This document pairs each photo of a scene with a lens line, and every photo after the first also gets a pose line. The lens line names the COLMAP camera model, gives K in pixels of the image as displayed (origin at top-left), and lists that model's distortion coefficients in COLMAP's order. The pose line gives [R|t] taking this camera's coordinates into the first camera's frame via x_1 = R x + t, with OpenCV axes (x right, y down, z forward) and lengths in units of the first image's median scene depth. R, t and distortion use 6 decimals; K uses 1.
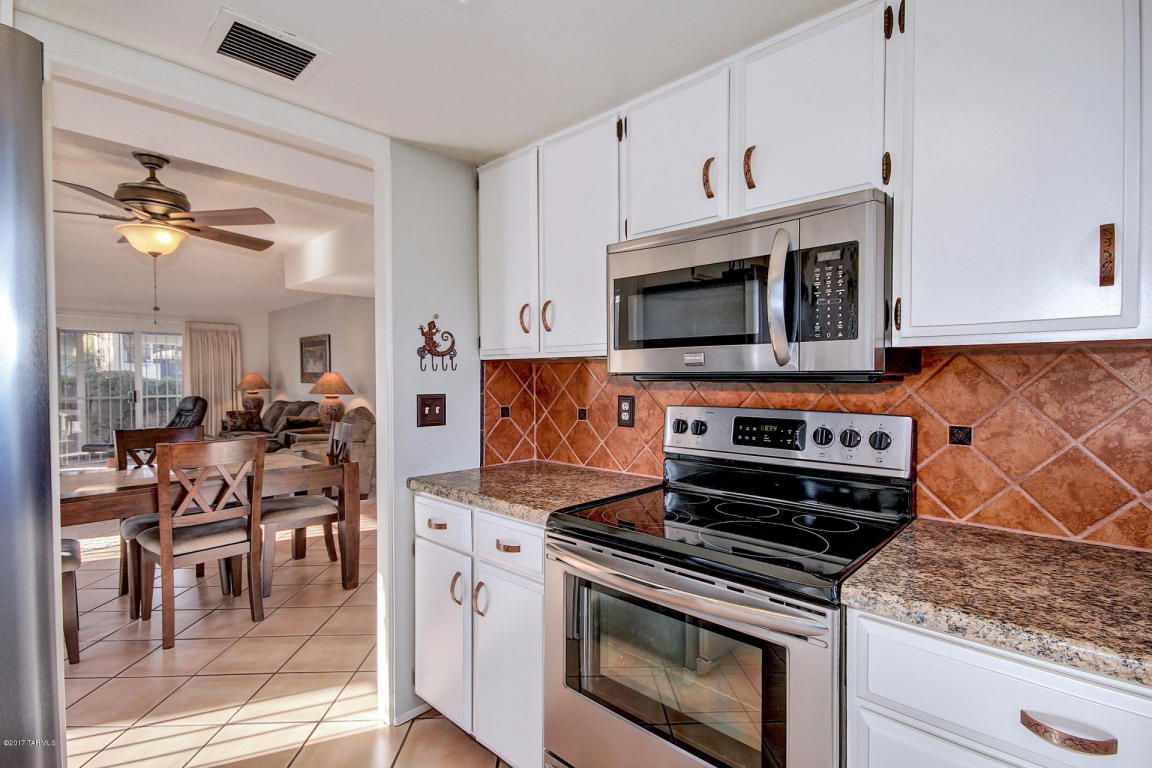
lens RADIAL K [[532.1, 0, 603.7], [0, 532.1, 385.7], [0, 0, 1]] dist [-0.010954, -0.000627]
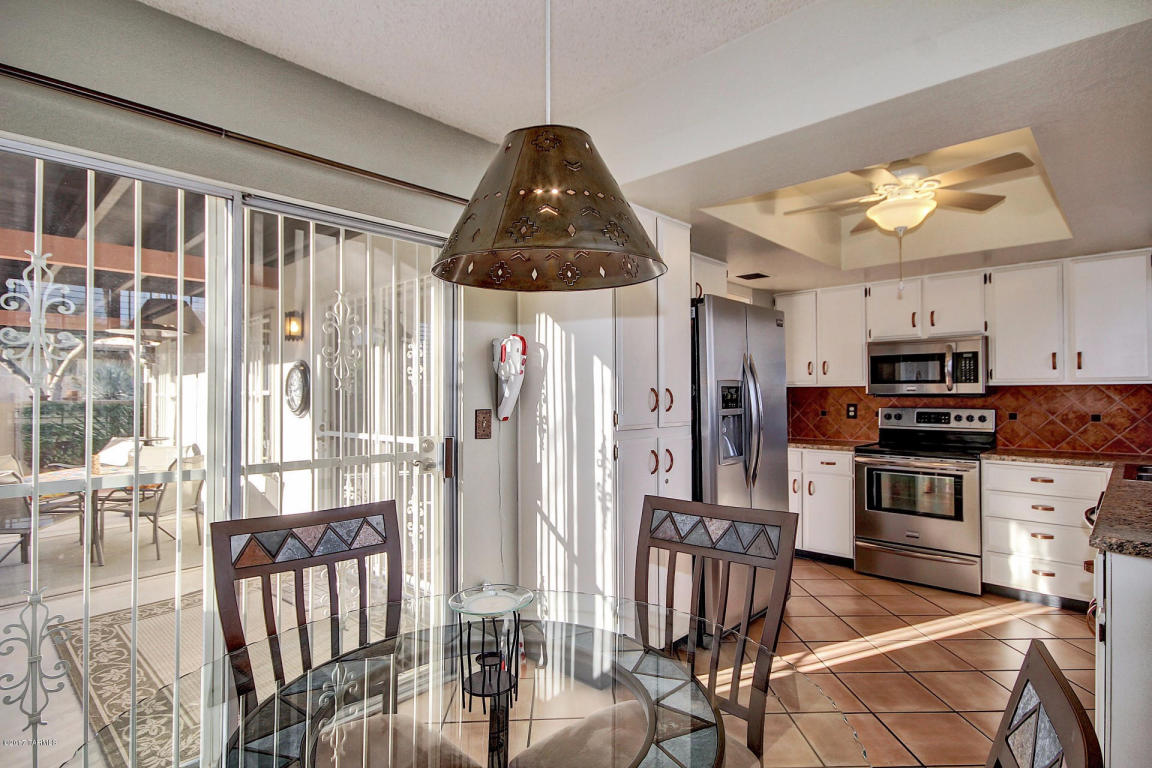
lens RADIAL K [[616.6, 0, 576.0], [0, 616.6, 384.0], [0, 0, 1]] dist [-0.001982, 0.001920]
pose [[0.999849, 0.001158, -0.017342, -1.544174], [-0.001770, 0.999374, -0.035342, 0.042824], [0.017290, 0.035367, 0.999225, -2.251291]]
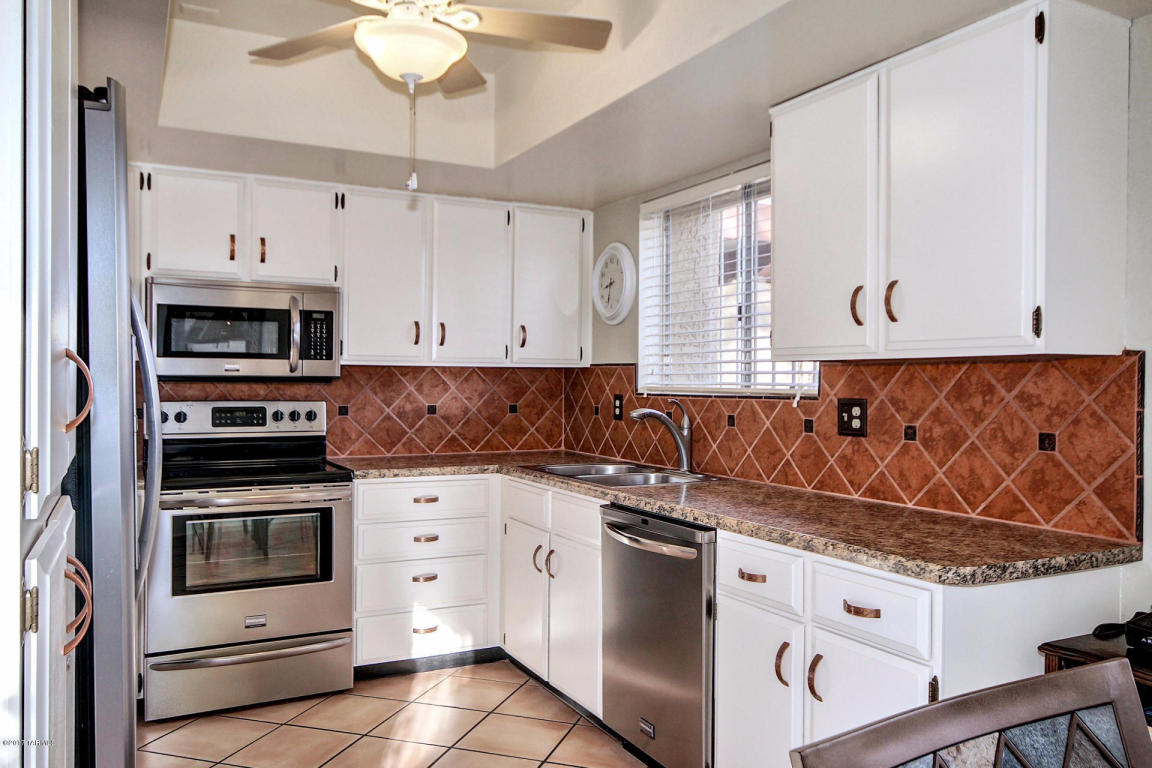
lens RADIAL K [[885.0, 0, 576.0], [0, 885.0, 384.0], [0, 0, 1]] dist [-0.013551, 0.072135]
pose [[0.341309, 0.001329, 0.939950, -1.990575], [0.010473, 0.999932, -0.005217, 0.024070], [-0.939893, 0.011624, 0.341272, -0.848408]]
